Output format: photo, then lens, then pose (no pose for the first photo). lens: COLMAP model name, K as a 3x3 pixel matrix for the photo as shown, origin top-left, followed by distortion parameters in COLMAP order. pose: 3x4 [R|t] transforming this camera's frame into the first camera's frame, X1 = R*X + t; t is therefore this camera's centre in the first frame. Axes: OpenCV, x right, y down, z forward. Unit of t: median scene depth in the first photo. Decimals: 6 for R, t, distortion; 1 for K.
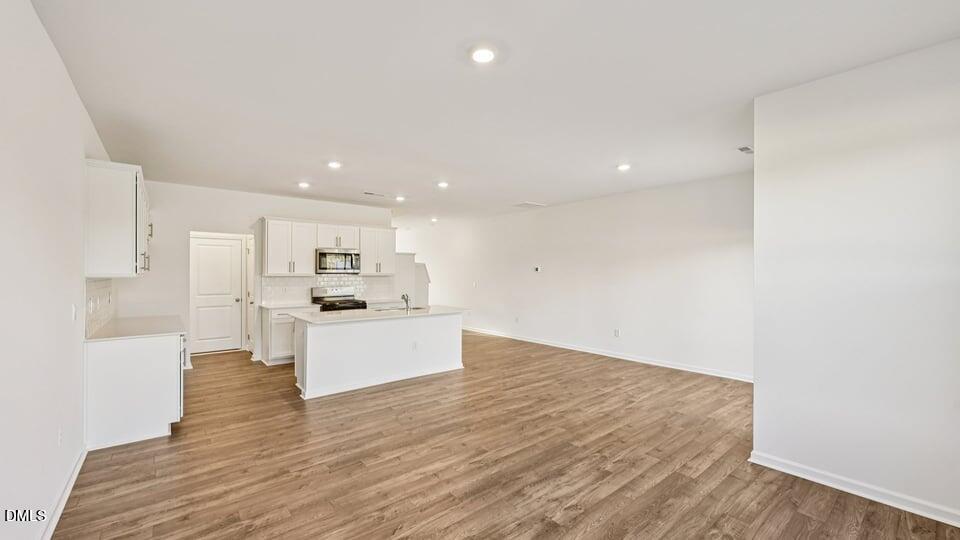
lens RADIAL K [[382.1, 0, 472.6], [0, 382.1, 278.7], [0, 0, 1]] dist [-0.003362, 0.000378]
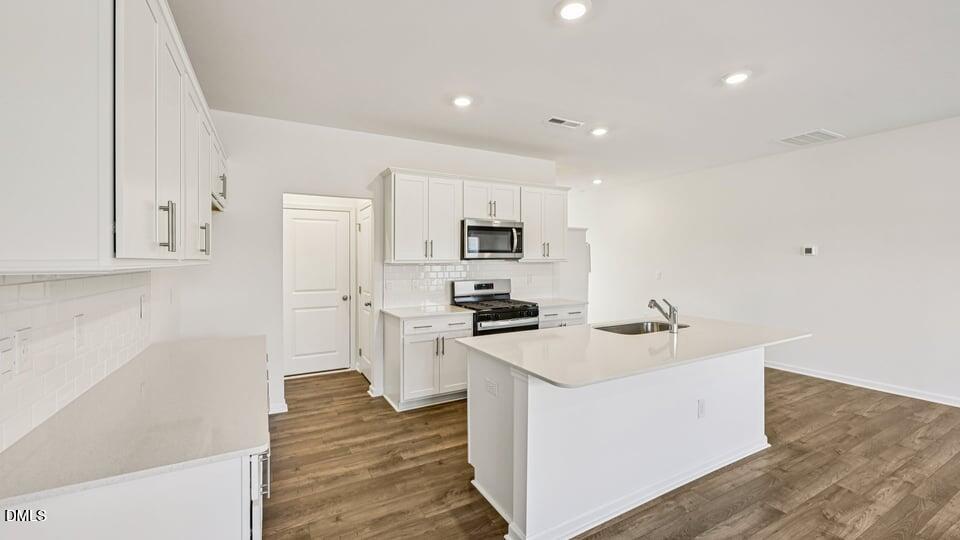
lens RADIAL K [[382.1, 0, 467.9], [0, 382.1, 267.9], [0, 0, 1]] dist [-0.003362, 0.000378]
pose [[0.982044, -0.000127, -0.188650, -0.392445], [0.002526, 0.999919, 0.012476, -0.010476], [0.188633, -0.012729, 0.981965, 0.534839]]
